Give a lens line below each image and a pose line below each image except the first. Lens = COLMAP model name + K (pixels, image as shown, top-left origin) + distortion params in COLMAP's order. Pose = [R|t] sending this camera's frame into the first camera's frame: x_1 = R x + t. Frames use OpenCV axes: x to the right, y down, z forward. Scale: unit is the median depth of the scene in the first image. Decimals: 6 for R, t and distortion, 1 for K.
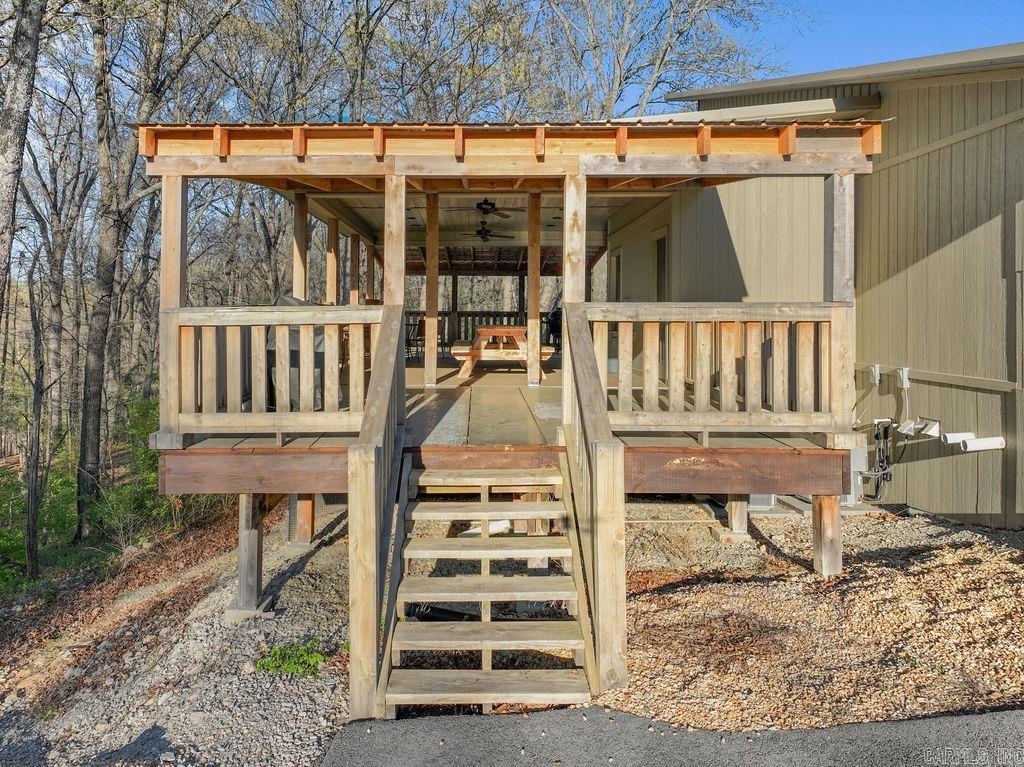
lens RADIAL K [[731.5, 0, 512.4], [0, 731.5, 316.1], [0, 0, 1]] dist [0.006988, 0.003168]
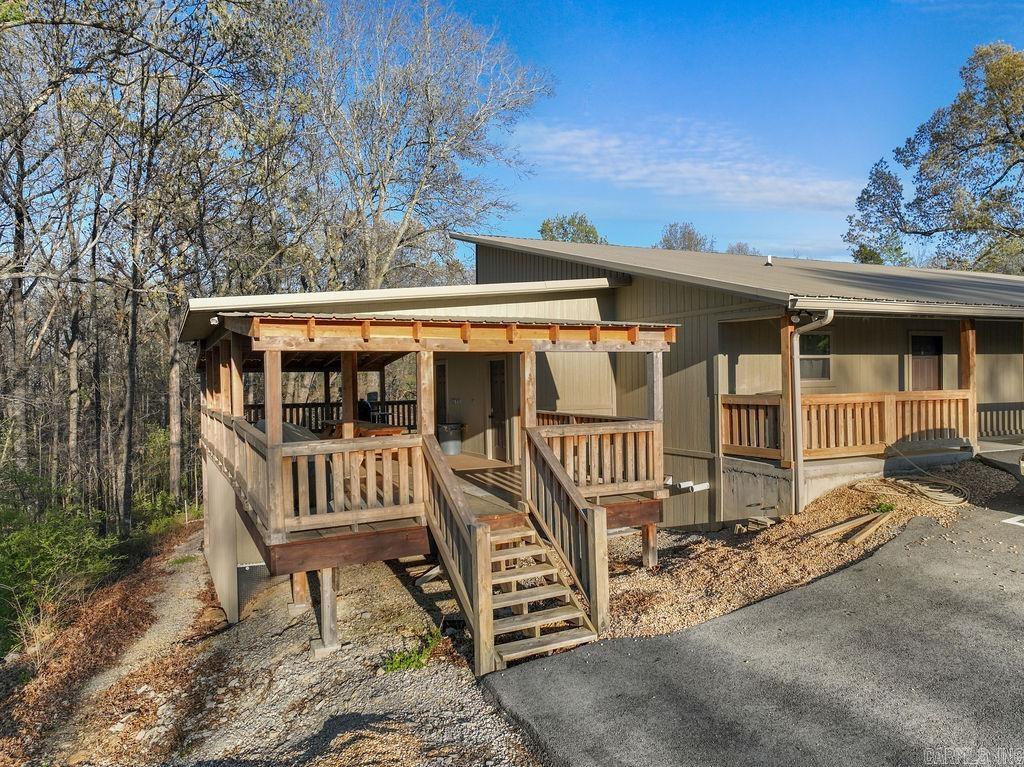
lens RADIAL K [[729.8, 0, 512.0], [0, 729.8, 383.5], [0, 0, 1]] dist [0.006692, 0.003407]
pose [[0.885441, -0.023029, 0.464181, -0.751812], [0.013435, 0.999623, 0.023965, -0.165150], [-0.464558, -0.014984, 0.885416, -0.483805]]
